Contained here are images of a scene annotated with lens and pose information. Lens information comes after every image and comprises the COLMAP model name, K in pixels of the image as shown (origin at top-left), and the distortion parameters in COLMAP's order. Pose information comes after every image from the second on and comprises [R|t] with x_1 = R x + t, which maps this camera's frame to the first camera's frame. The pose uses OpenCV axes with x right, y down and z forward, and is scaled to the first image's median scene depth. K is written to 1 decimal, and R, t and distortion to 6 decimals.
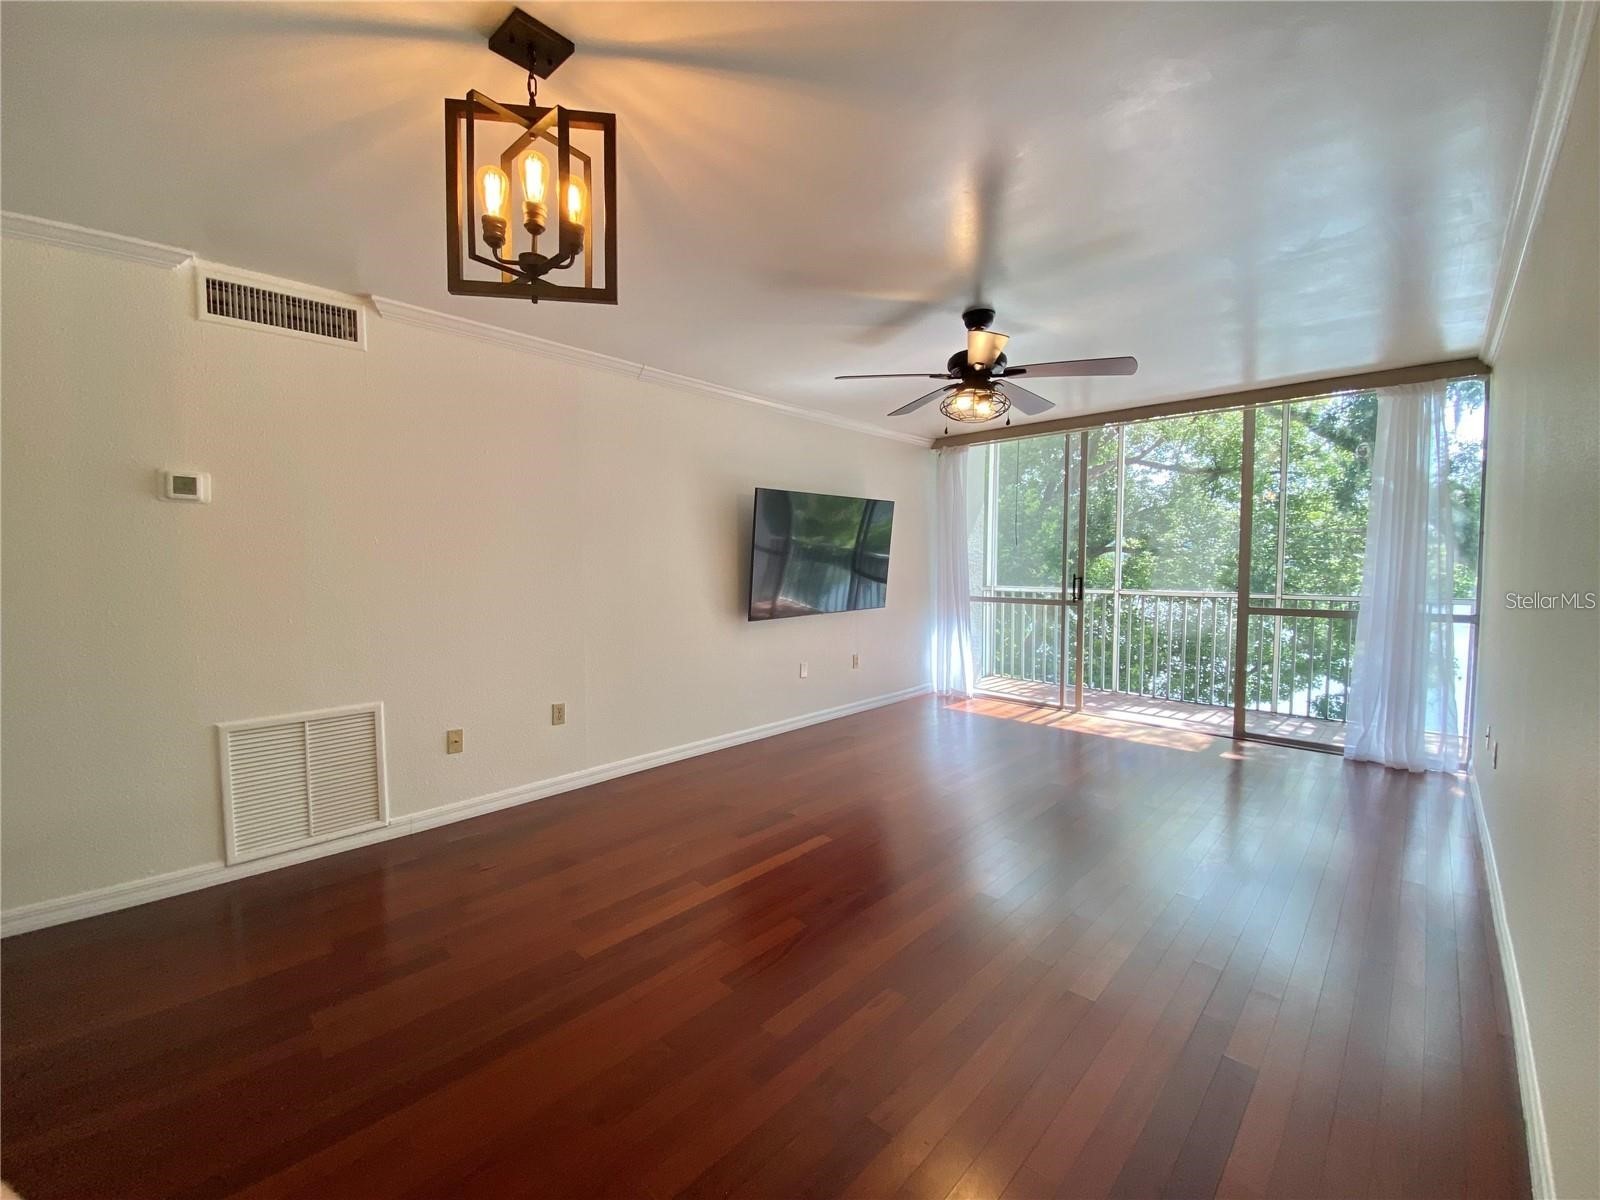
lens RADIAL K [[644.9, 0, 791.4], [0, 644.9, 594.6], [0, 0, 1]] dist [0.002588, 0.000022]
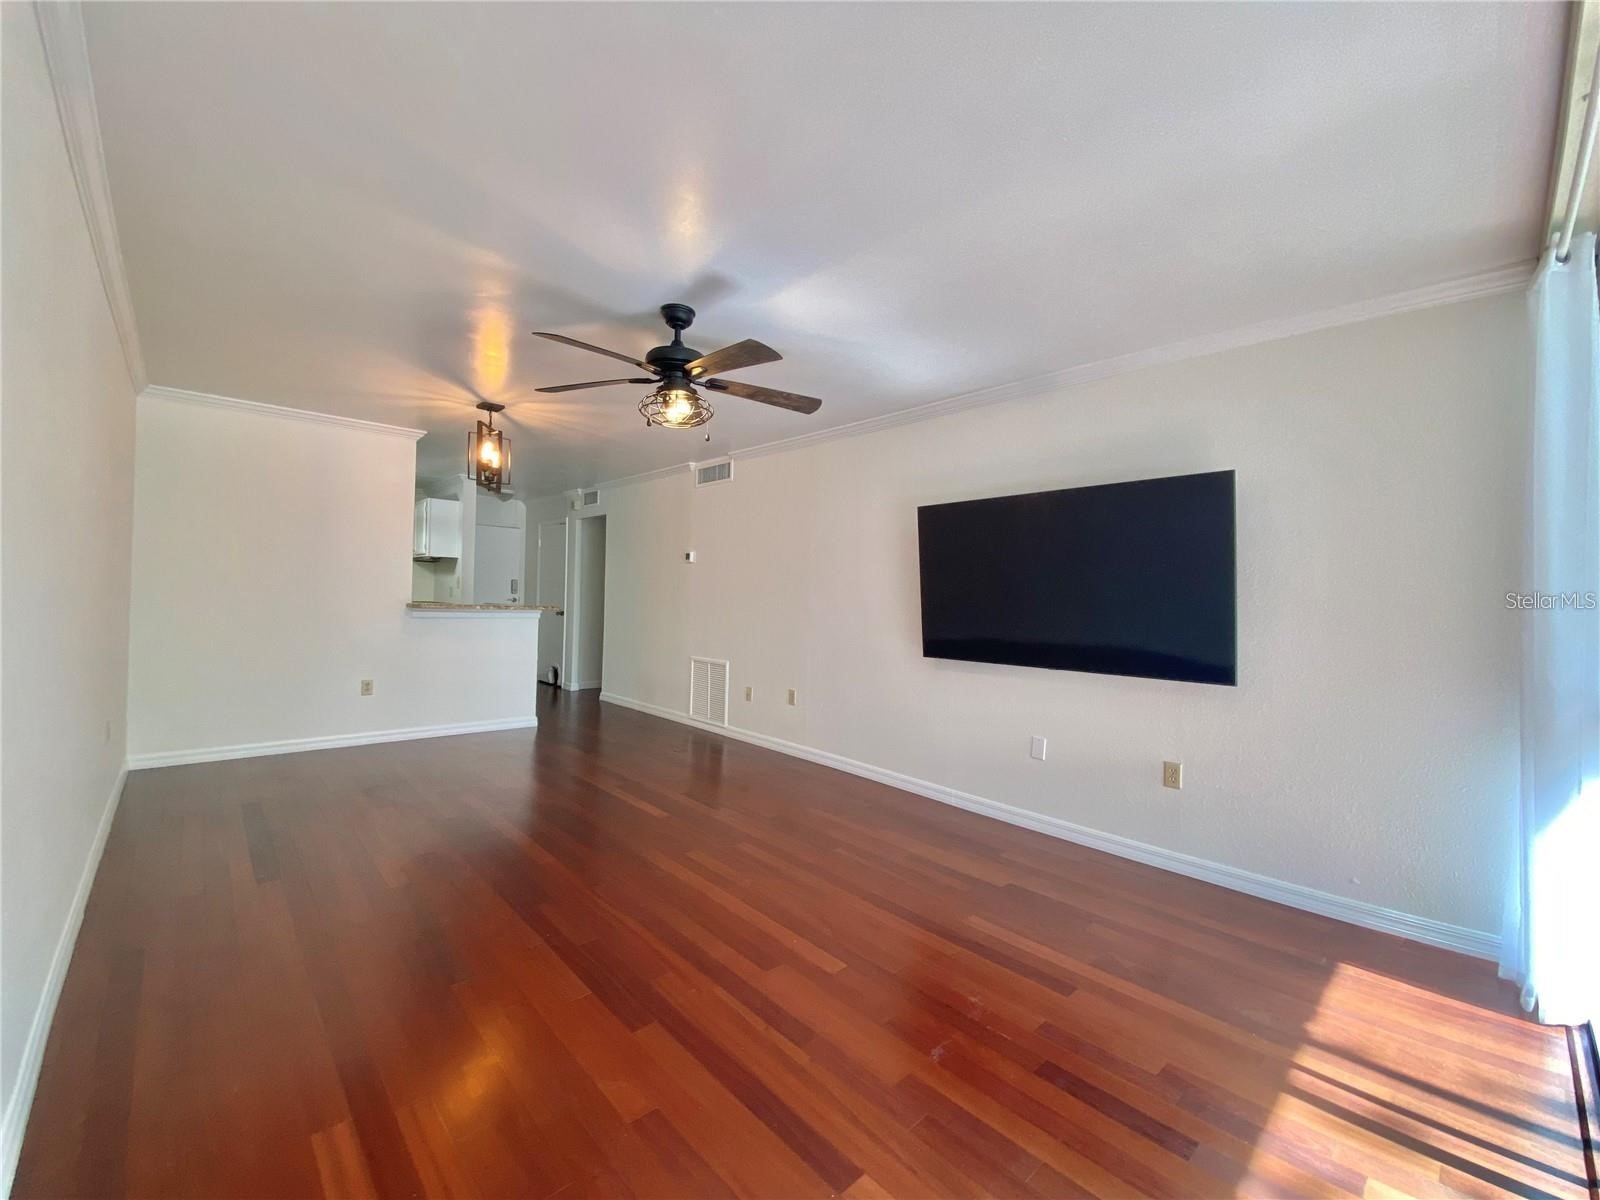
lens RADIAL K [[644.9, 0, 797.8], [0, 644.9, 608.8], [0, 0, 1]] dist [0.002588, 0.000022]
pose [[-0.004905, 0.038028, -0.999265, 1.359732], [-0.080393, 0.996027, 0.038300, -0.086054], [0.996751, 0.080522, -0.001828, 1.275469]]
